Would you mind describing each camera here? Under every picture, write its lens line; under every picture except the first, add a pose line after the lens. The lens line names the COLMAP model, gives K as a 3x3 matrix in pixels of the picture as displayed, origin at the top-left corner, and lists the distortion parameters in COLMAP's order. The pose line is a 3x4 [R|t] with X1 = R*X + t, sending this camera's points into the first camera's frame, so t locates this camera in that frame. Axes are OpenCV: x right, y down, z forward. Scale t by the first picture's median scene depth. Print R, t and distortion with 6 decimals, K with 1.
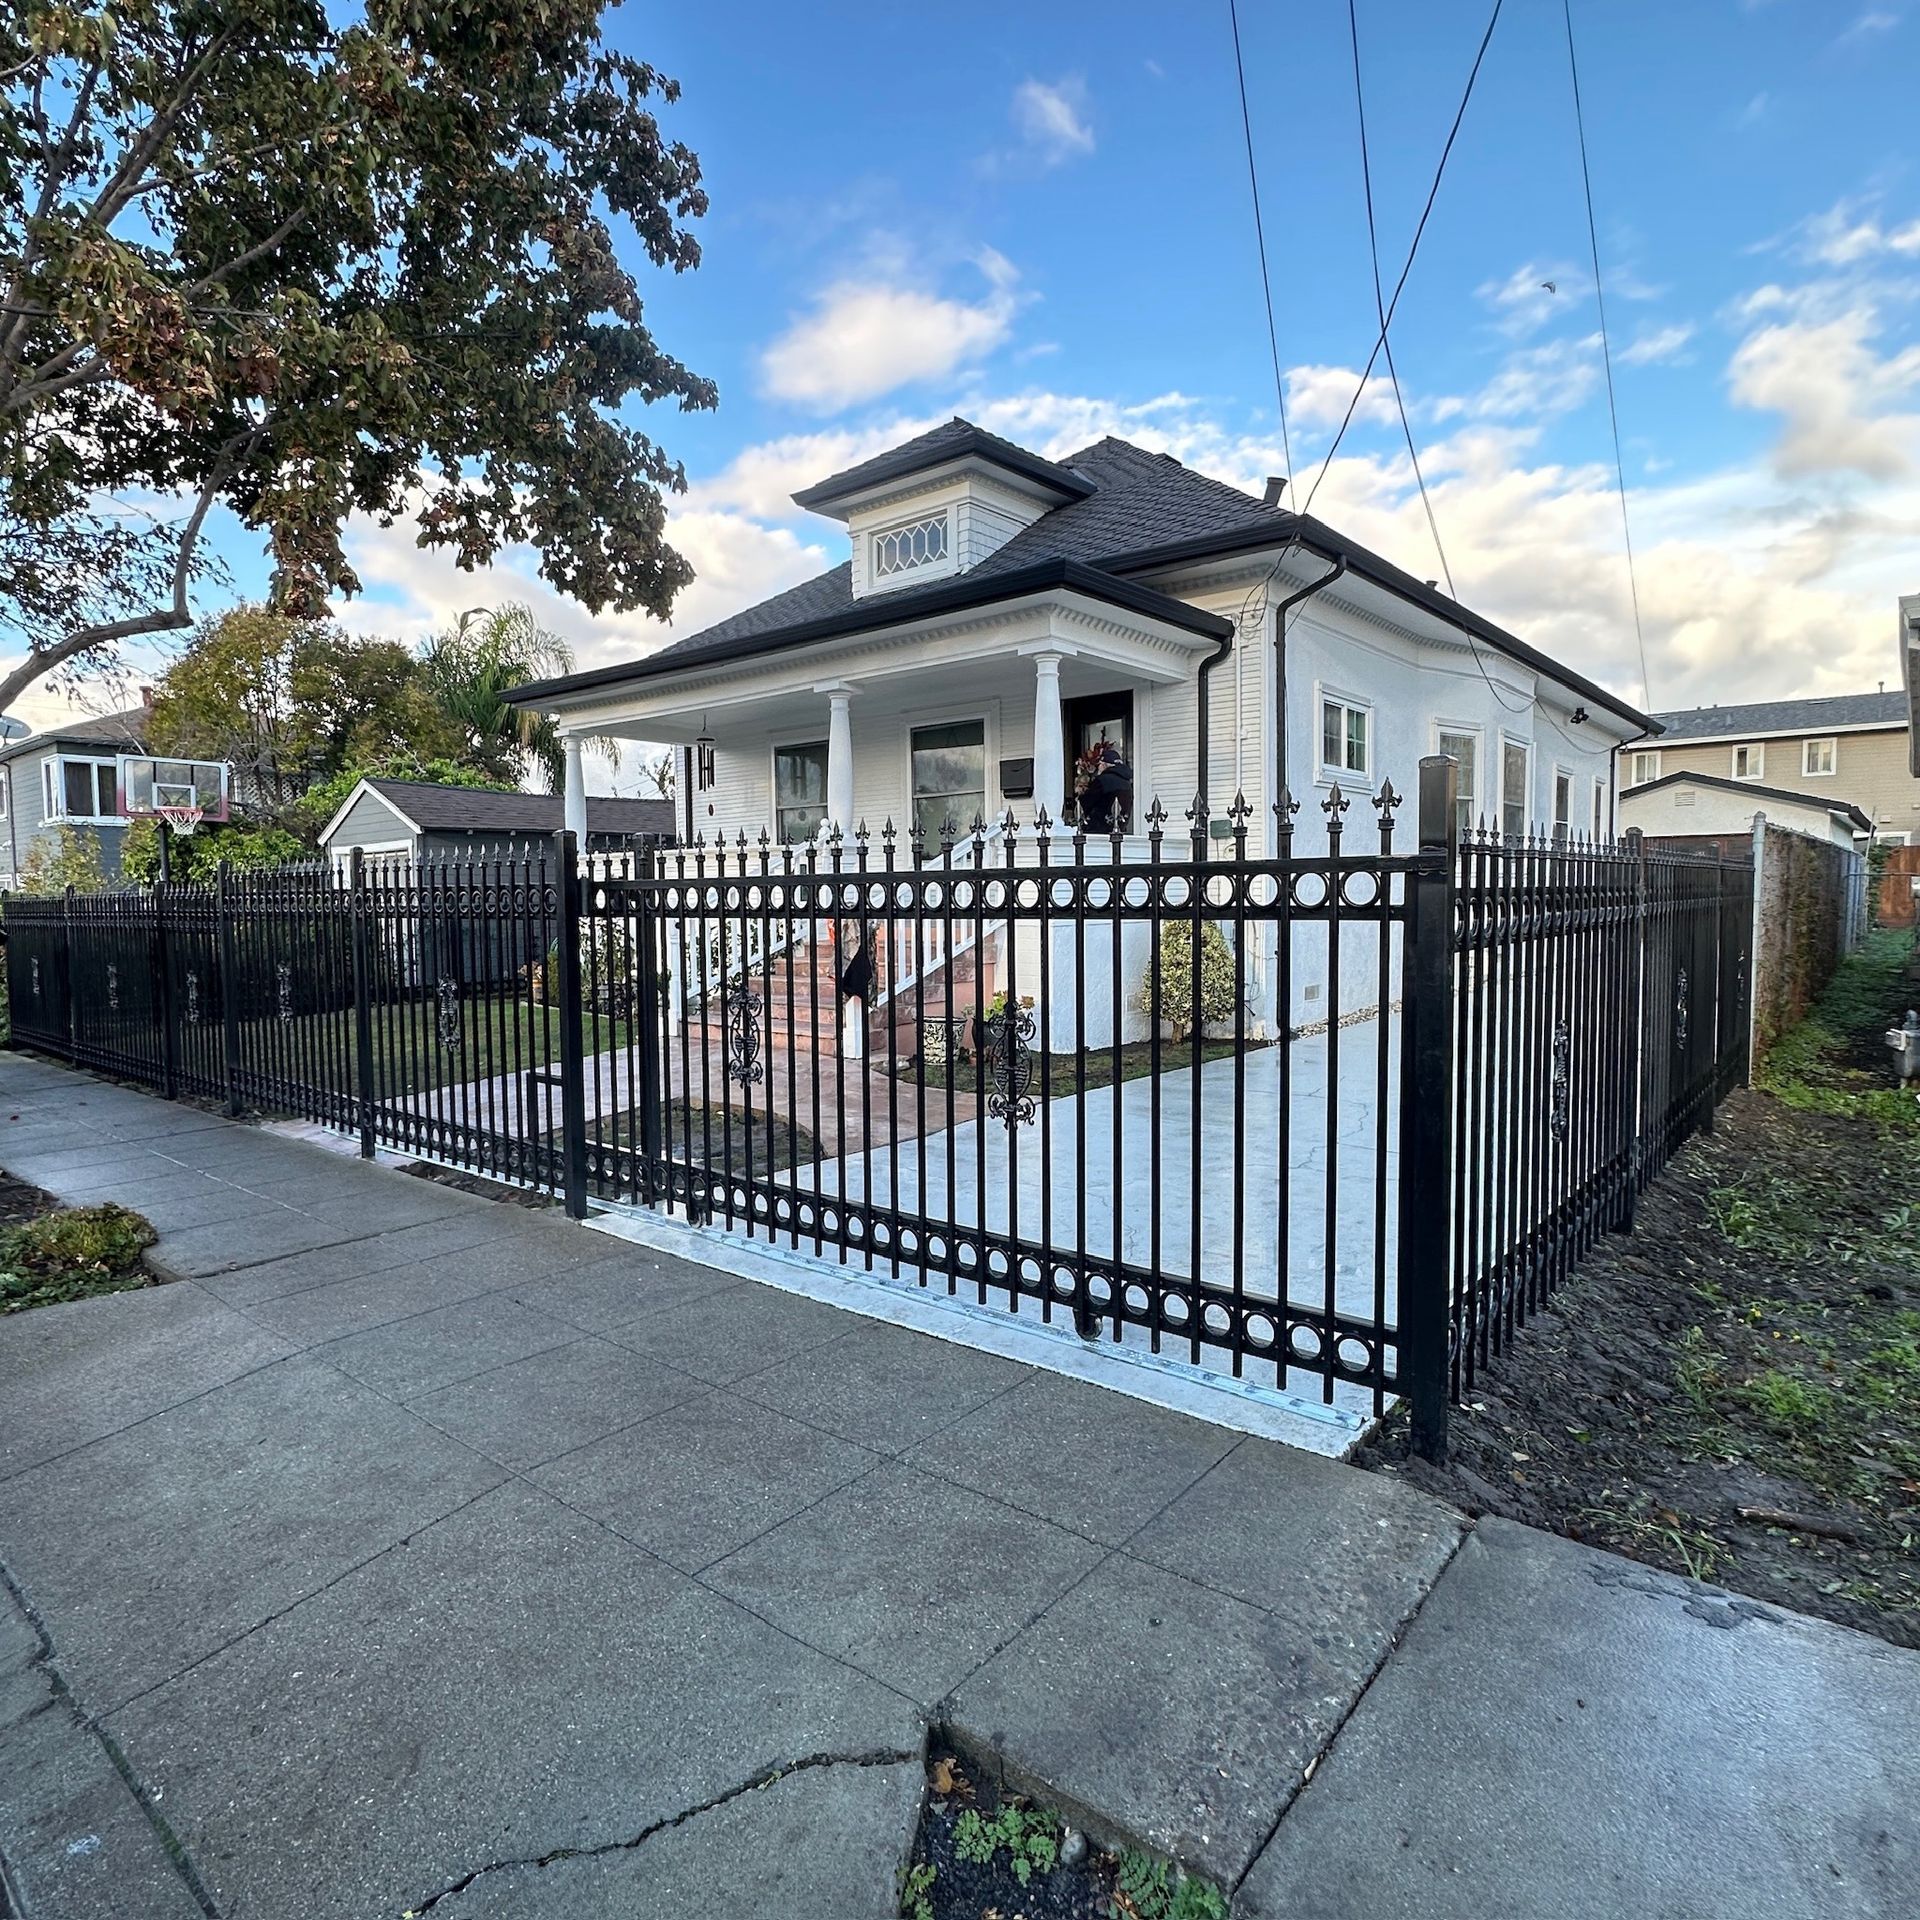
lens RADIAL K [[1138.9, 0, 960.0], [0, 1138.9, 960.0], [0, 0, 1]] dist [-0.000768, -0.002463]
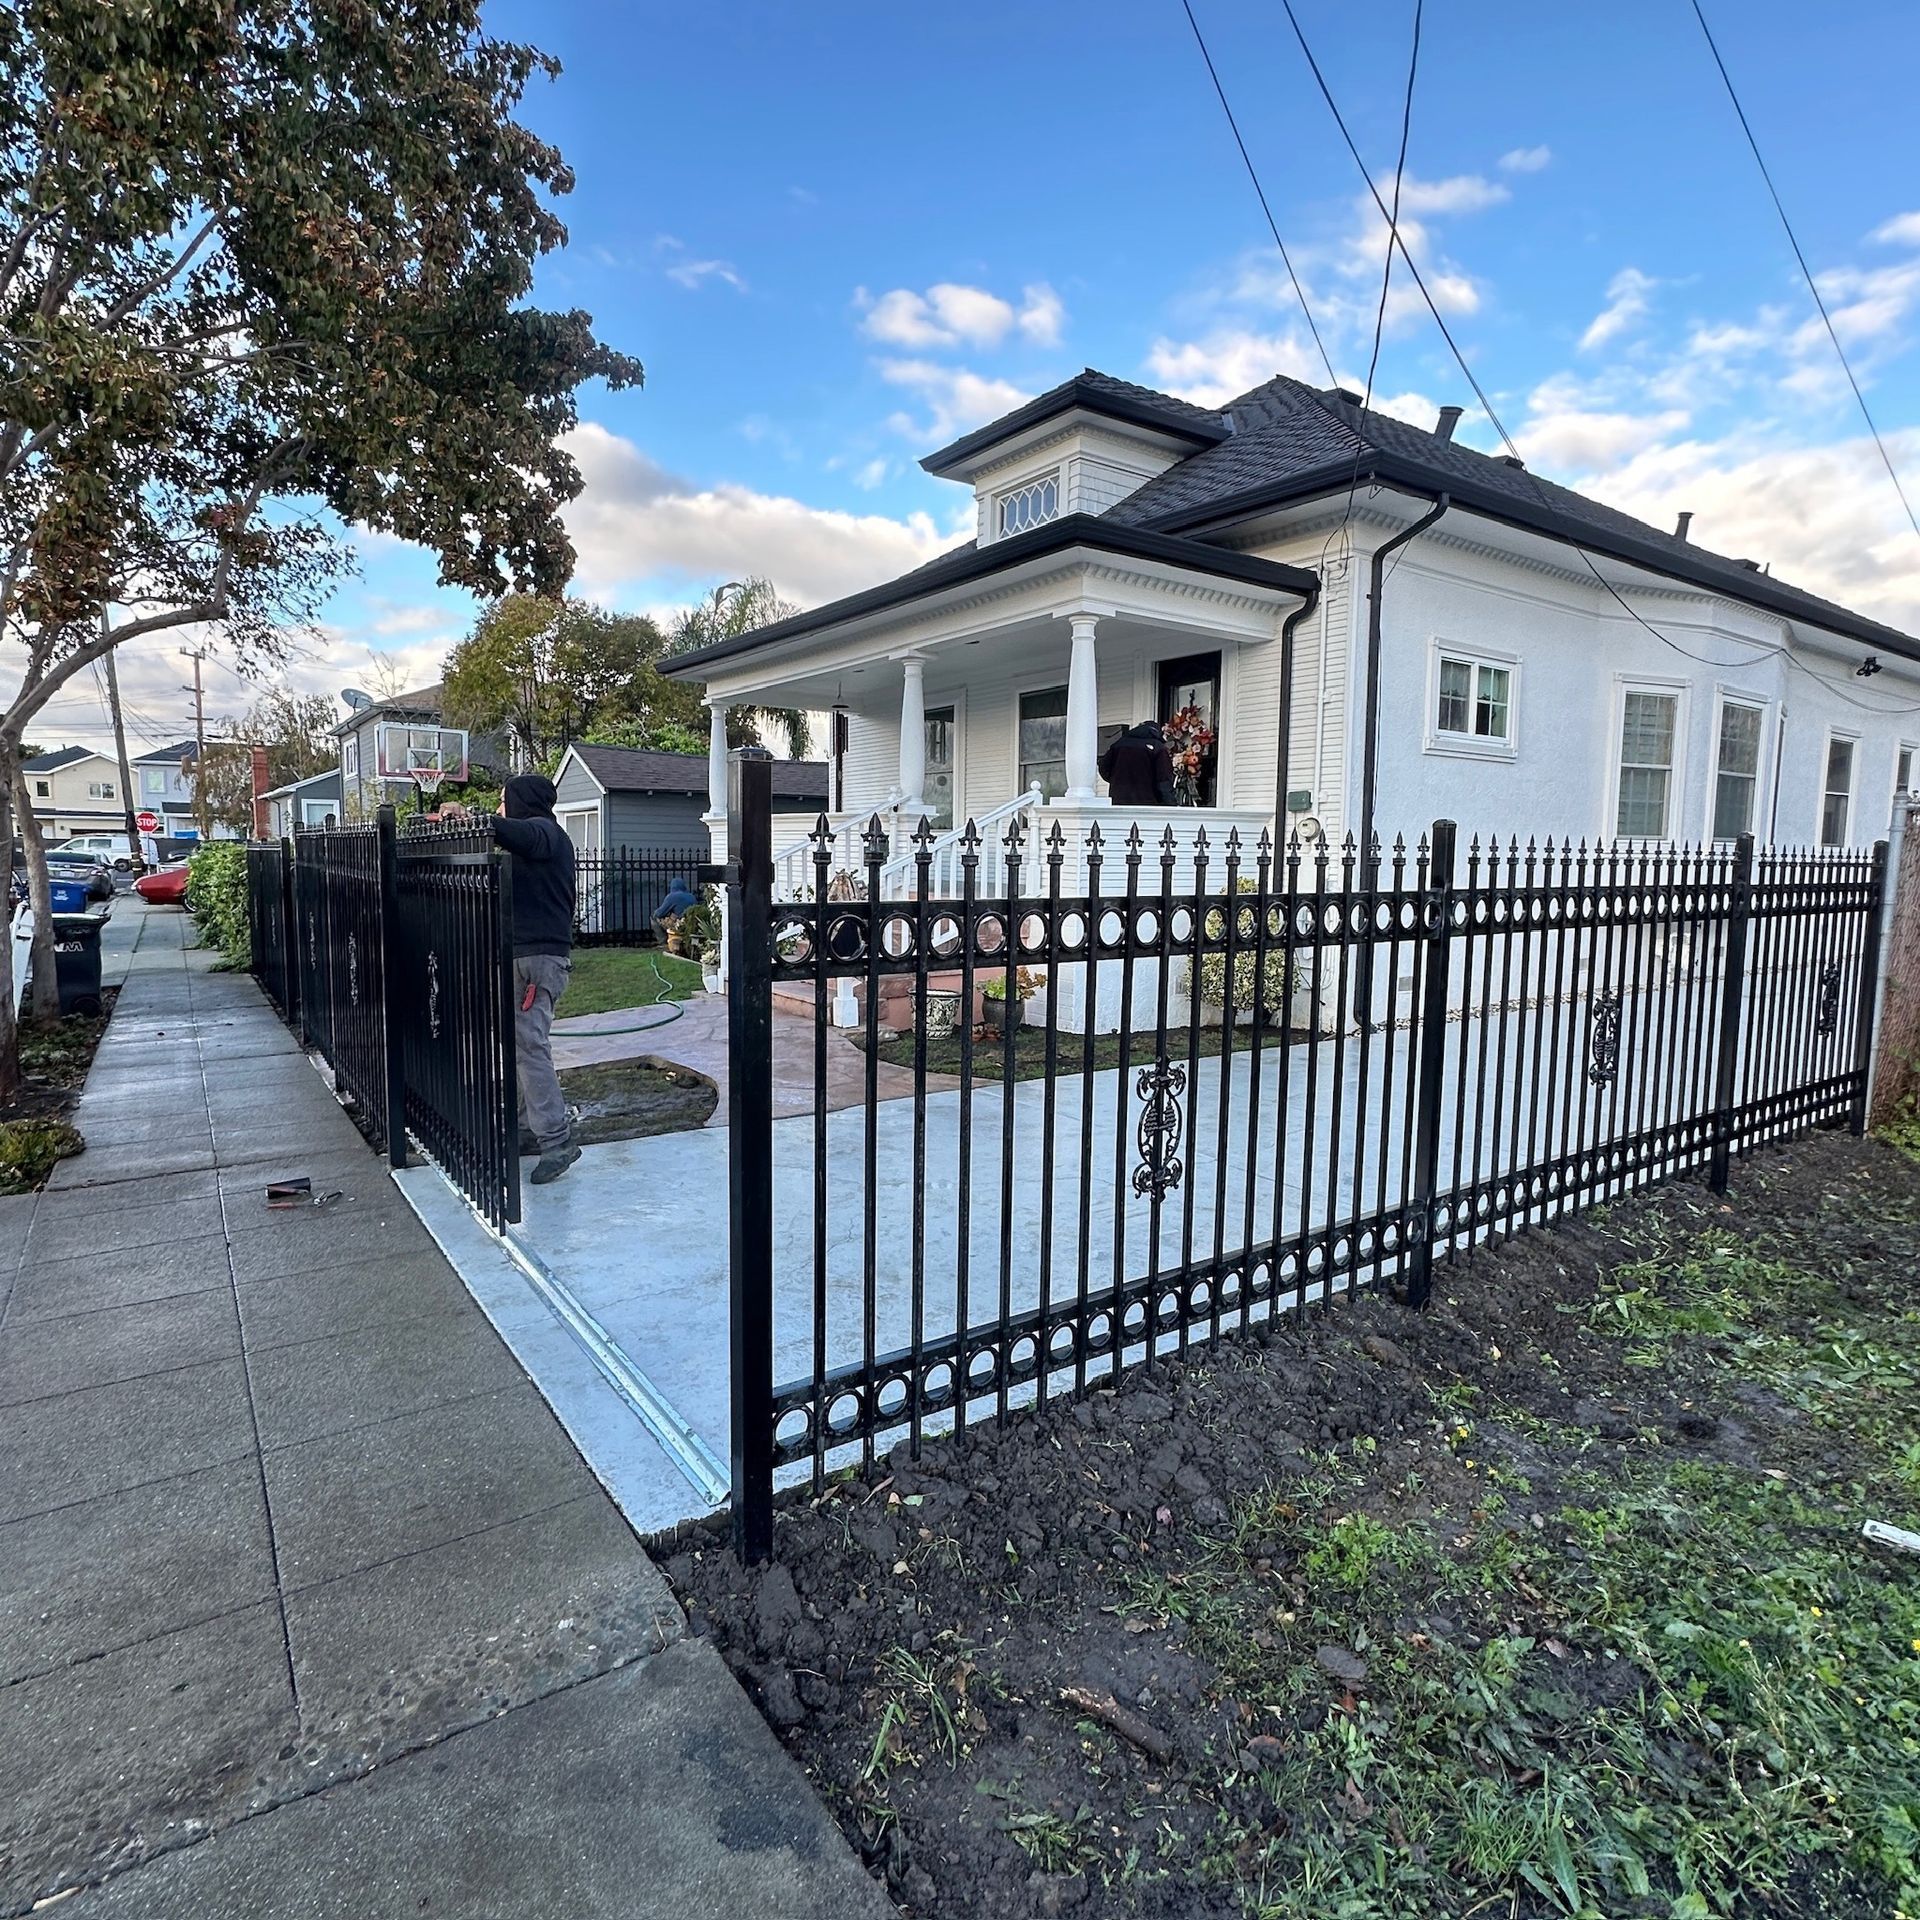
lens RADIAL K [[1106.8, 0, 960.0], [0, 1106.8, 960.0], [0, 0, 1]] dist [-0.004932, 0.001738]
pose [[0.966294, 0.048555, -0.252819, 0.182937], [-0.038289, 0.998236, 0.045372, -0.015576], [0.254576, -0.034162, 0.966449, 0.055776]]
